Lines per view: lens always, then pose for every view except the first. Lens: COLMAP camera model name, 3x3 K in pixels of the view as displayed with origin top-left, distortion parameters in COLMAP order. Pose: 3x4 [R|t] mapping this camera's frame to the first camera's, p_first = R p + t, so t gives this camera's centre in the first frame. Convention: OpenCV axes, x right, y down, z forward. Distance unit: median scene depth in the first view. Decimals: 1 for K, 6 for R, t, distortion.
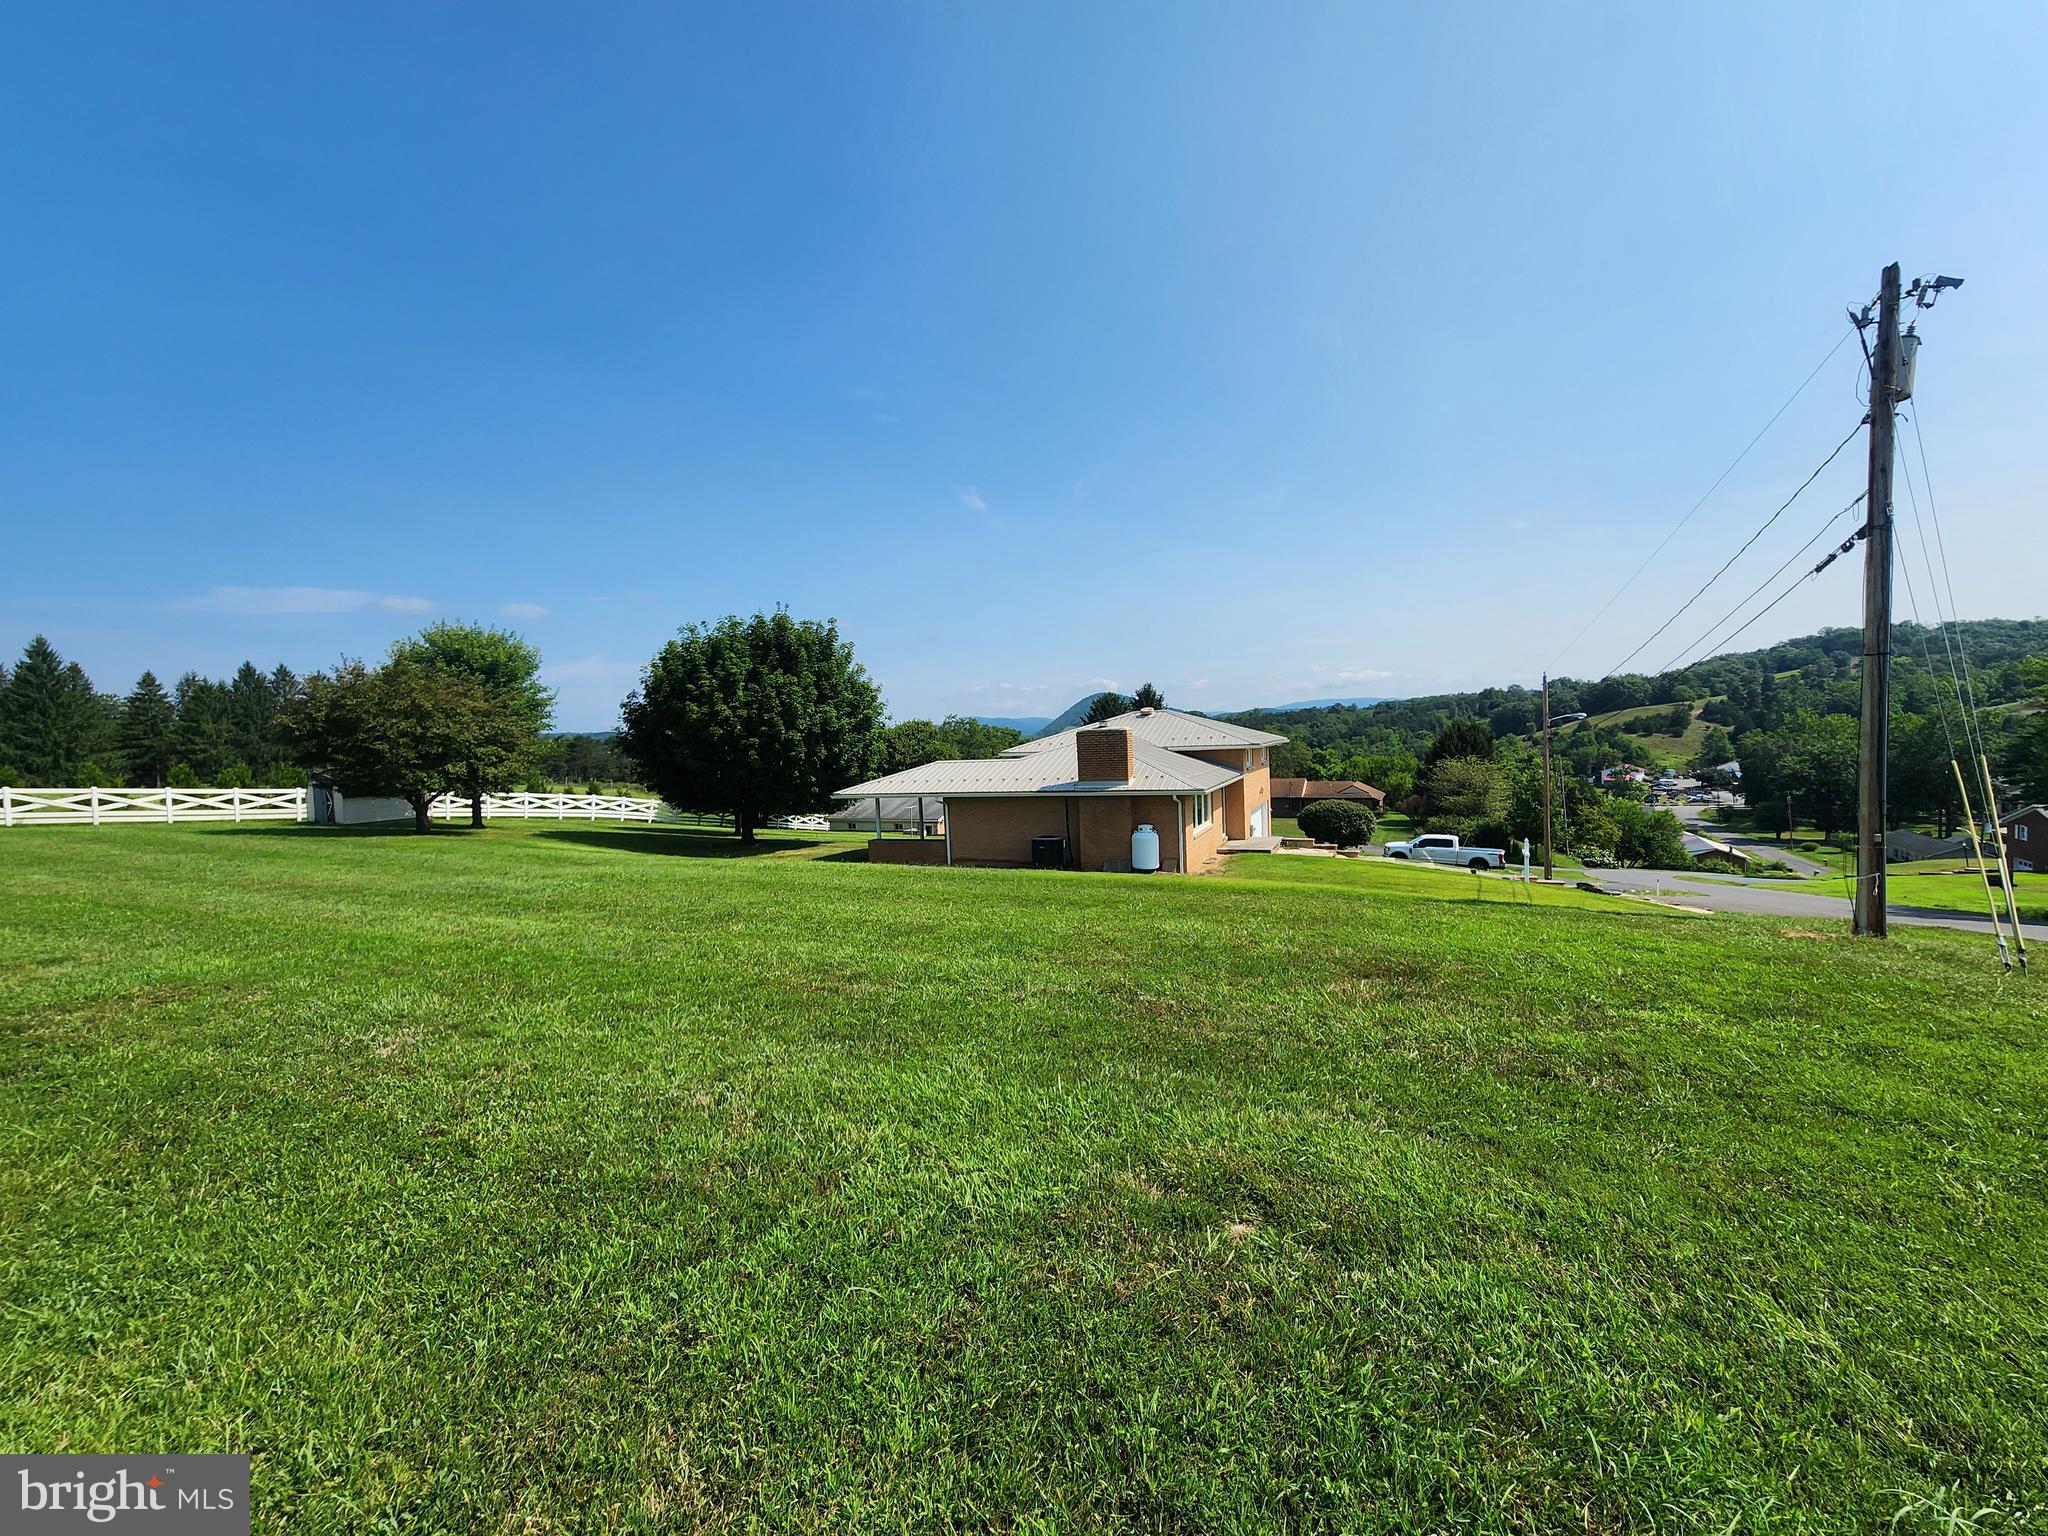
lens RADIAL K [[818.9, 0, 923.8], [0, 818.9, 812.8], [0, 0, 1]] dist [0.021268, 0.000354]
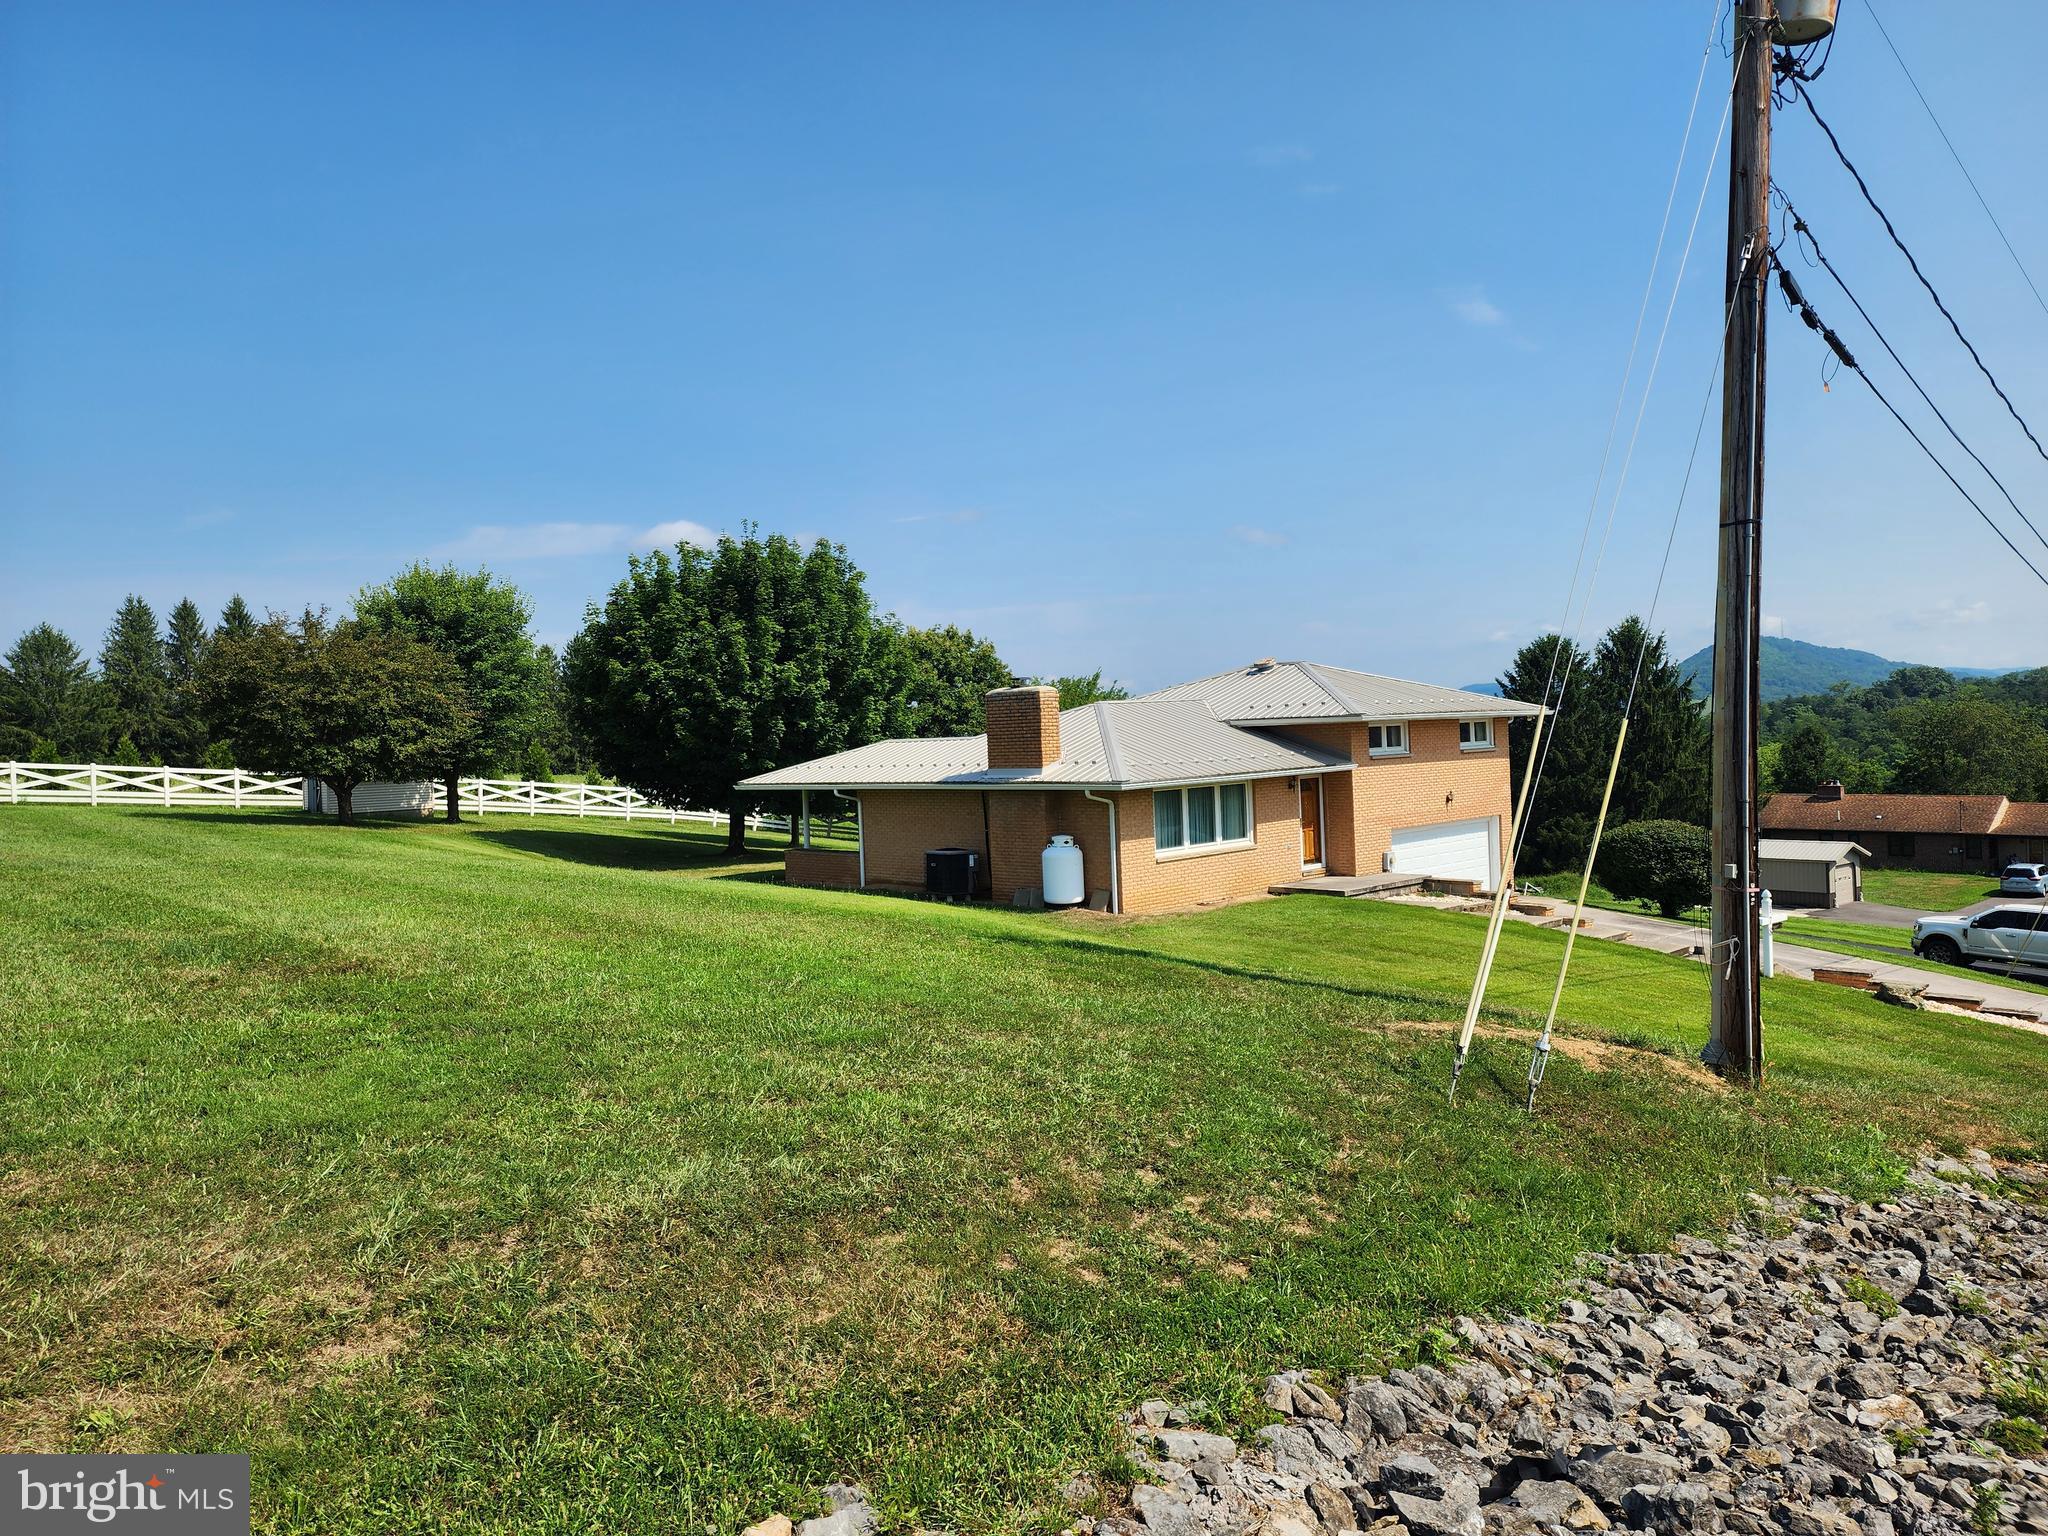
lens RADIAL K [[1333.8, 0, 949.6], [0, 1333.8, 779.6], [0, 0, 1]] dist [0.056191, -0.032885]
pose [[0.927965, 0.019677, -0.372147, 0.437069], [-0.037263, 0.998500, -0.040121, 0.011818], [0.370799, 0.051098, 0.927306, -0.016234]]
